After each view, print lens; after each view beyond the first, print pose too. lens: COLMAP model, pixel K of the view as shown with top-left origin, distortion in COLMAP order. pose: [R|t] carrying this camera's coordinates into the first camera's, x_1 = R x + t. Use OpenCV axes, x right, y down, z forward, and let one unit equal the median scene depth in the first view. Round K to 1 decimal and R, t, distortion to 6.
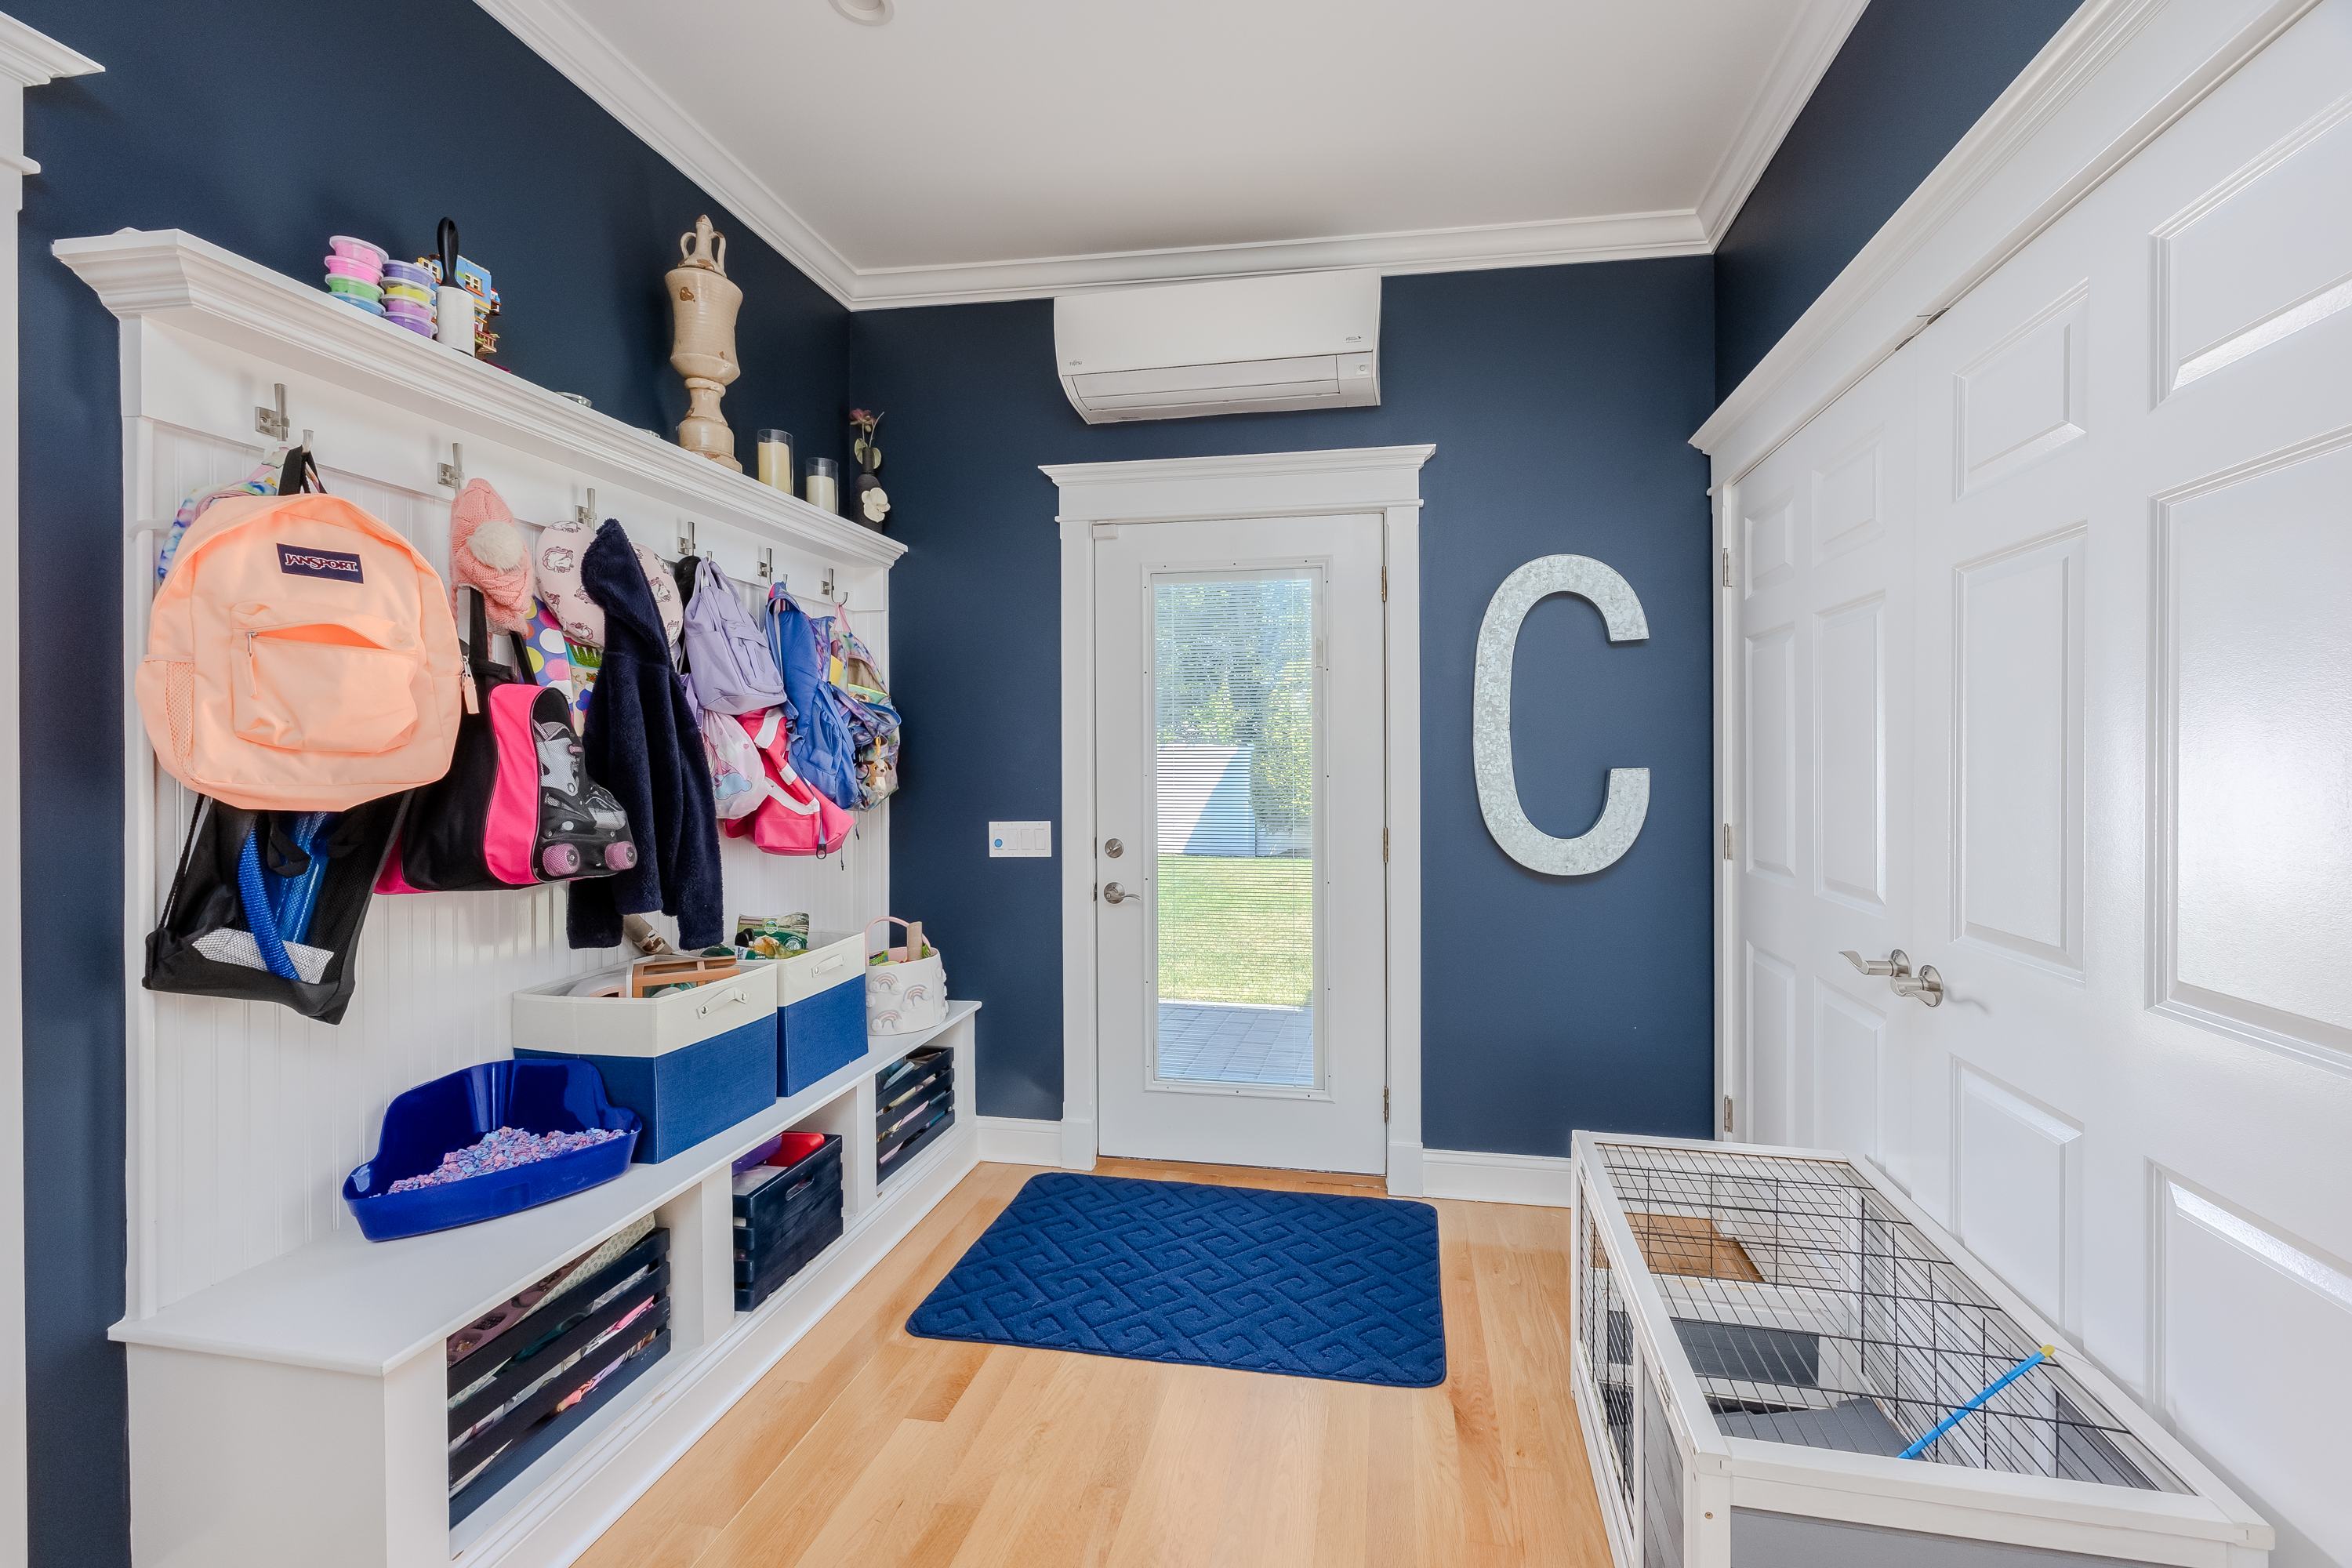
lens RADIAL K [[926.4, 0, 1211.4], [0, 926.4, 769.4], [0, 0, 1]] dist [-0.001845, -0.000201]
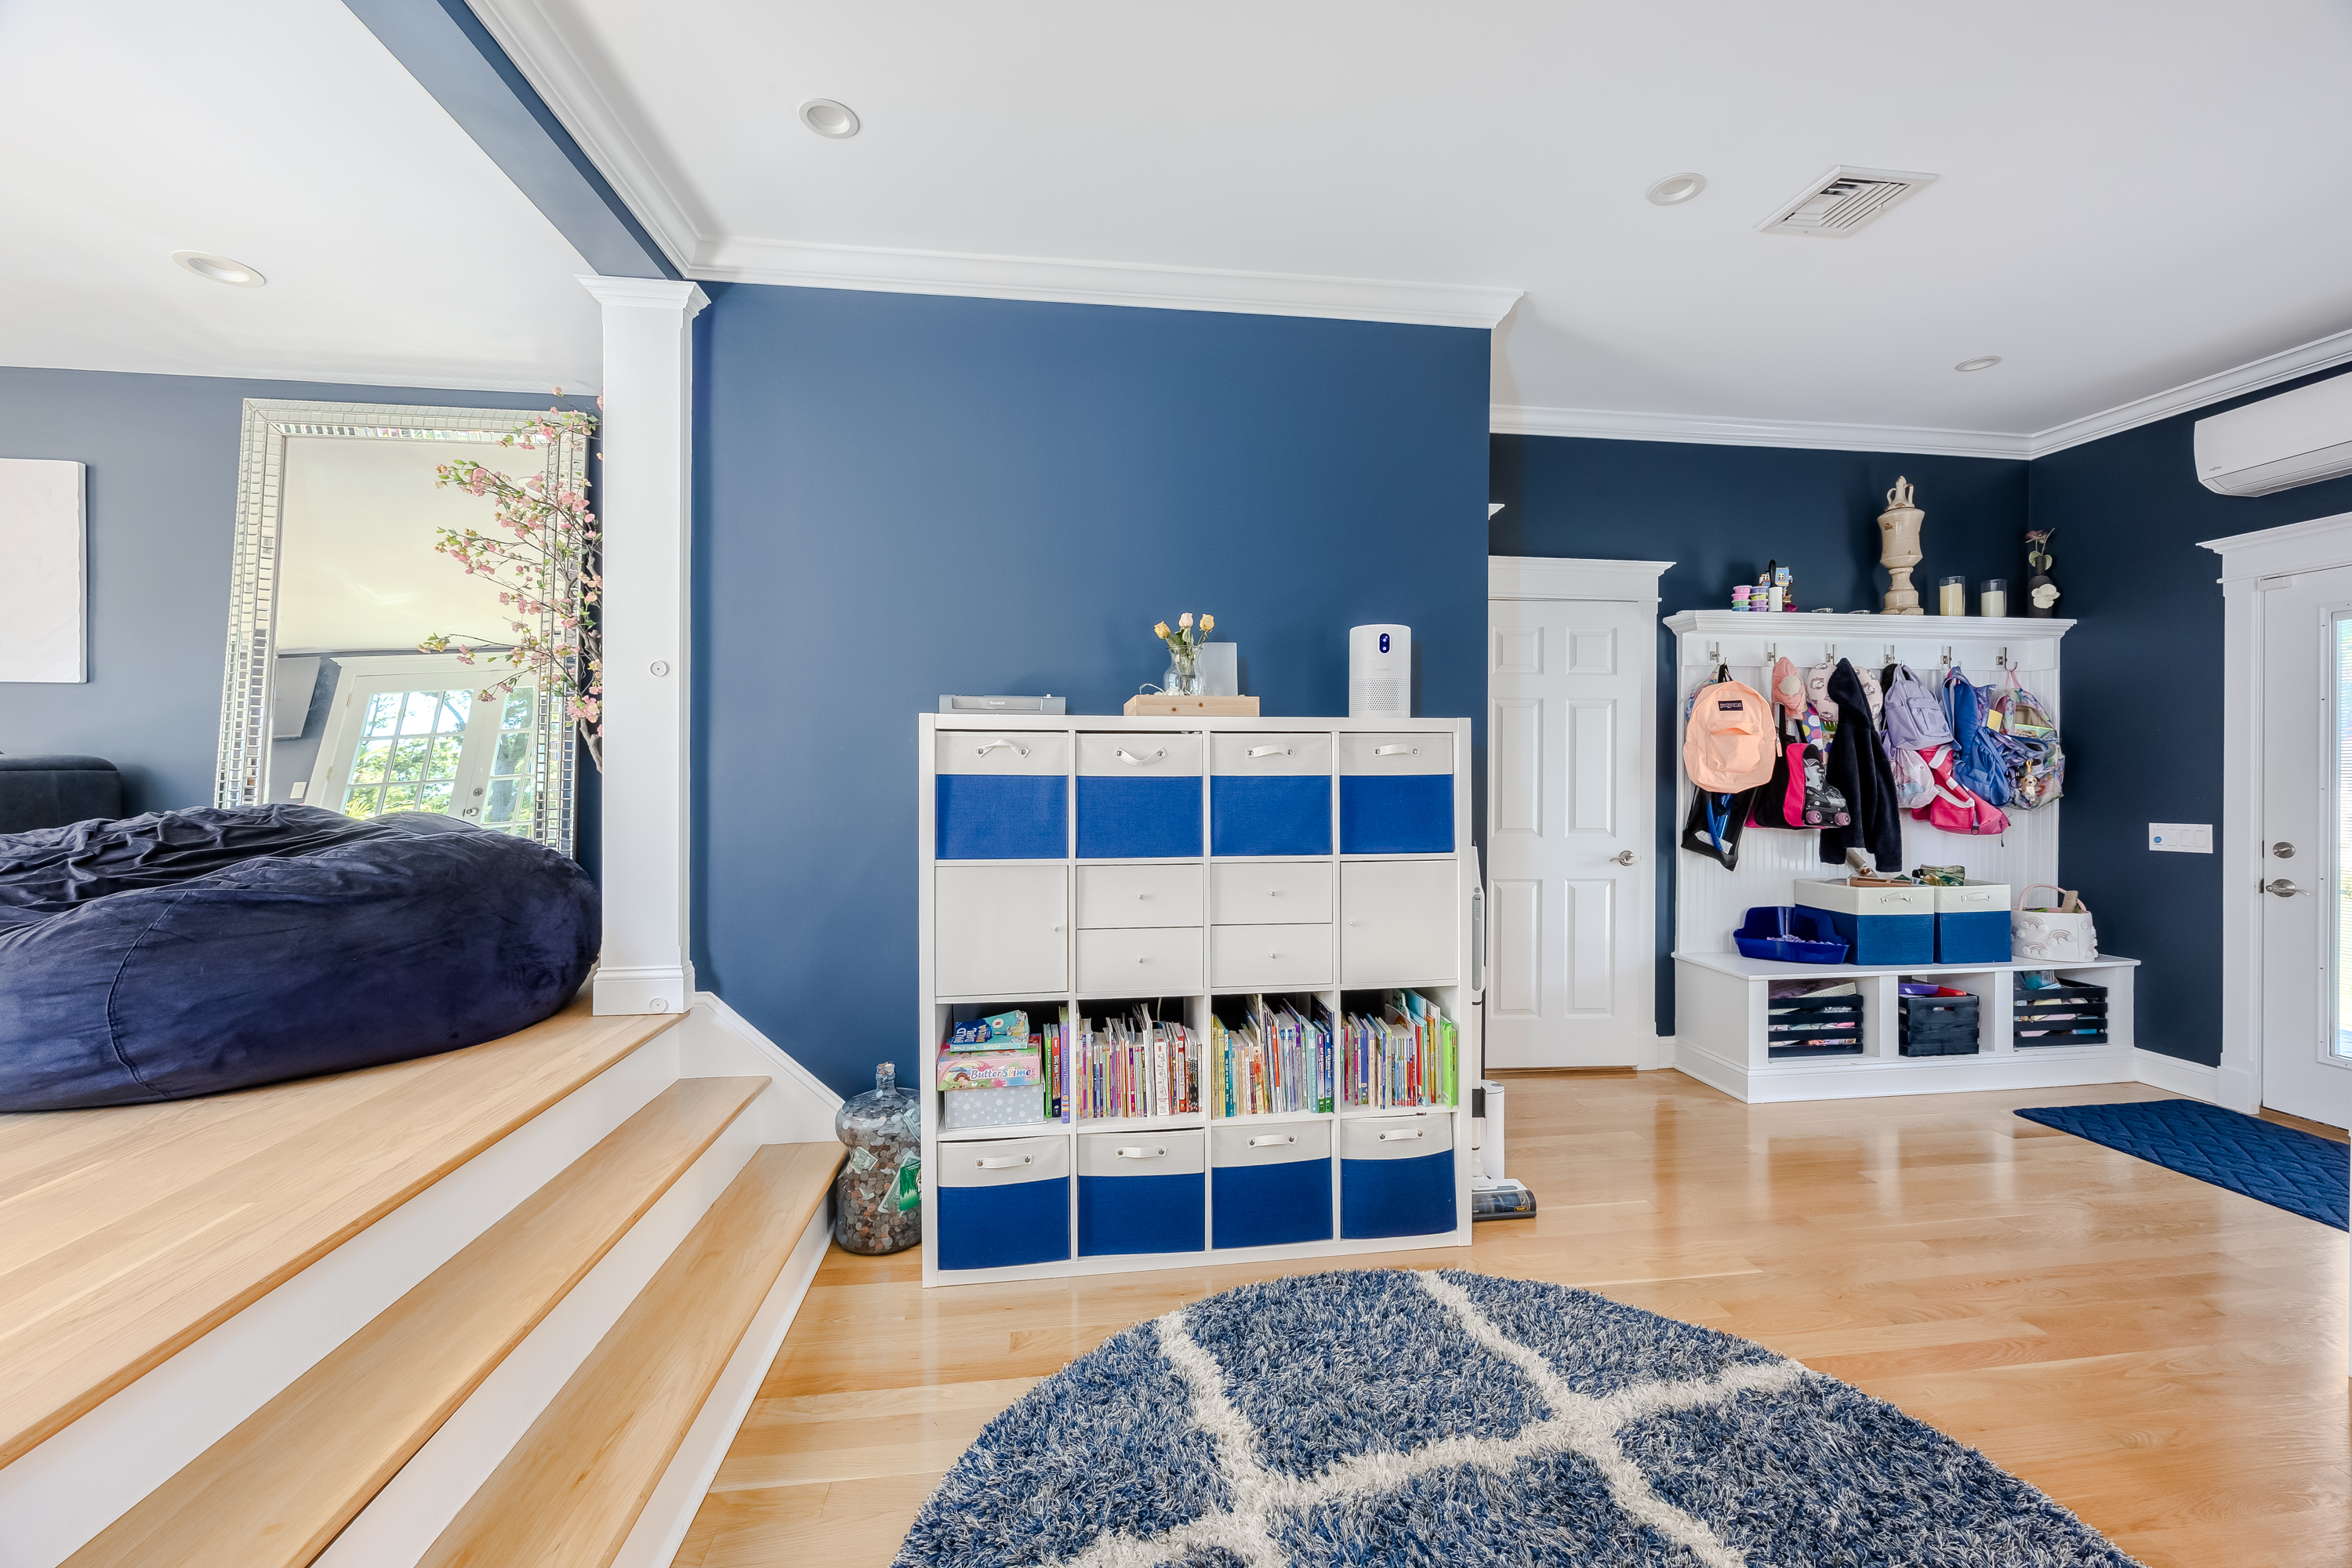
lens RADIAL K [[926.4, 0, 1175.1], [0, 926.4, 778.5], [0, 0, 1]] dist [-0.001845, -0.000201]
pose [[0.313969, 0.002332, -0.949430, 0.820576], [-0.011070, 0.999938, -0.001205, 0.015562], [0.949369, 0.010888, 0.313975, -1.031828]]
